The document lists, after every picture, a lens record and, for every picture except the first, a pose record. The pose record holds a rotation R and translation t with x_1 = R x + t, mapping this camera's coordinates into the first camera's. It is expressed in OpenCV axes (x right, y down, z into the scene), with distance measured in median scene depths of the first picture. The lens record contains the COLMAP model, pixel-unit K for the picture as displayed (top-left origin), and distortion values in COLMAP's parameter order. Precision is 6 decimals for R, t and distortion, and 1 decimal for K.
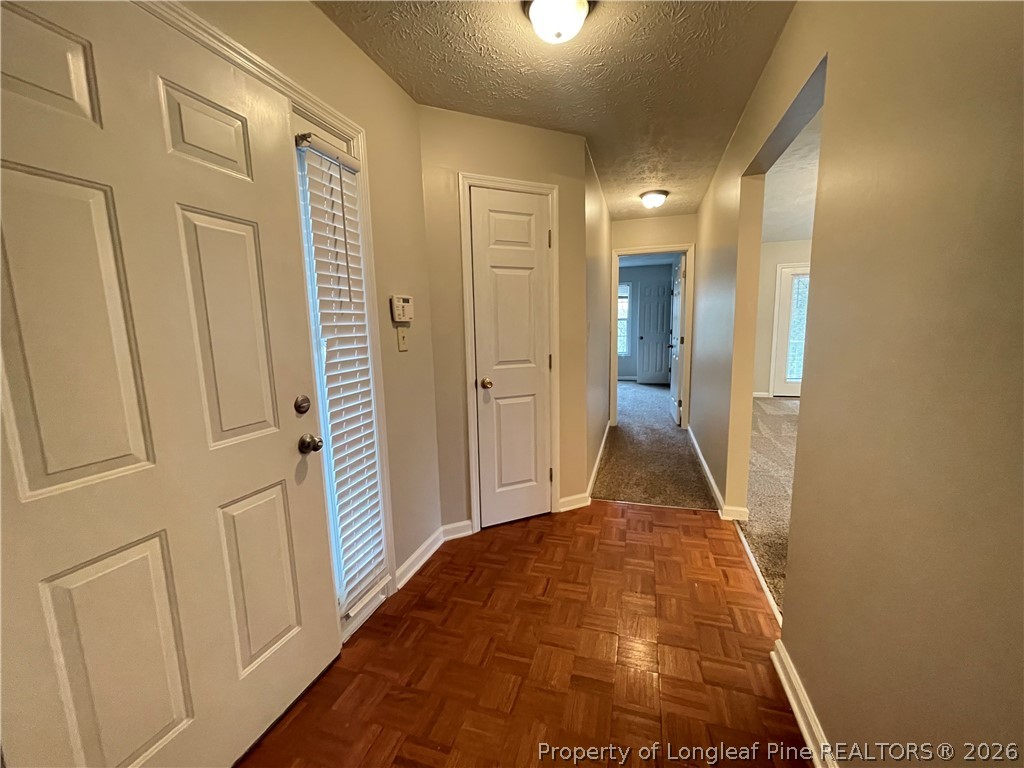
lens RADIAL K [[413.4, 0, 510.4], [0, 413.4, 385.4], [0, 0, 1]] dist [-0.000929, 0.000407]
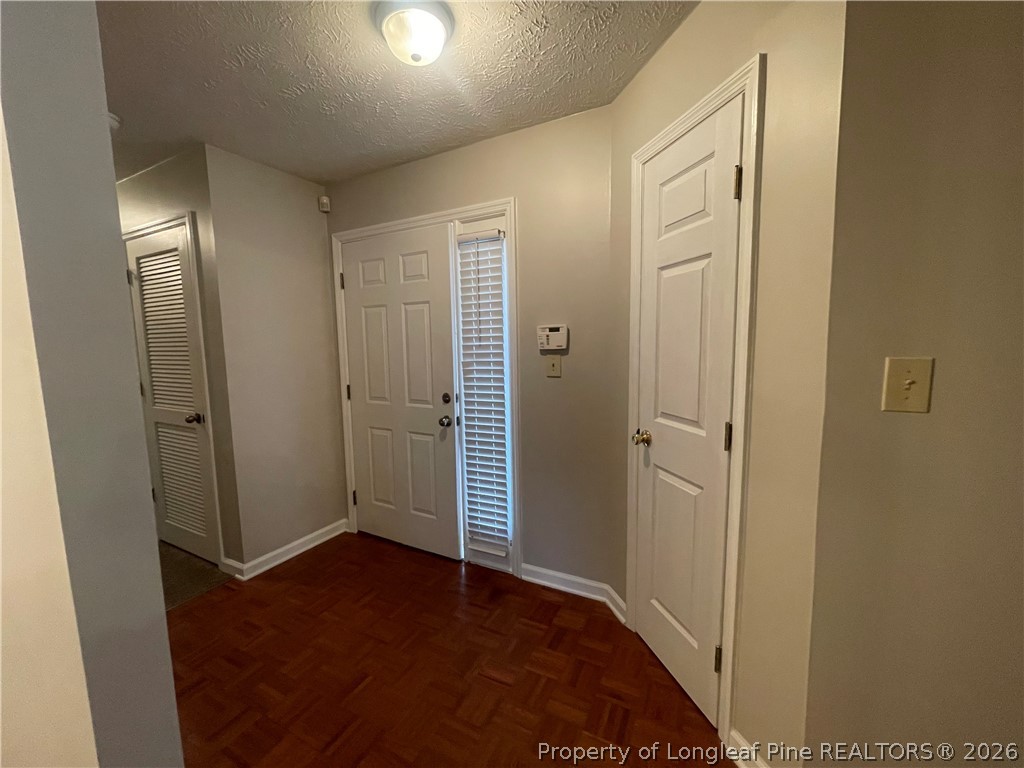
lens RADIAL K [[413.4, 0, 510.4], [0, 413.4, 385.4], [0, 0, 1]] dist [-0.000929, 0.000407]
pose [[-0.171165, 0.130604, -0.976548, 0.809812], [-0.116907, 0.981480, 0.151755, -0.214343], [0.978282, 0.140140, -0.152726, 1.083505]]
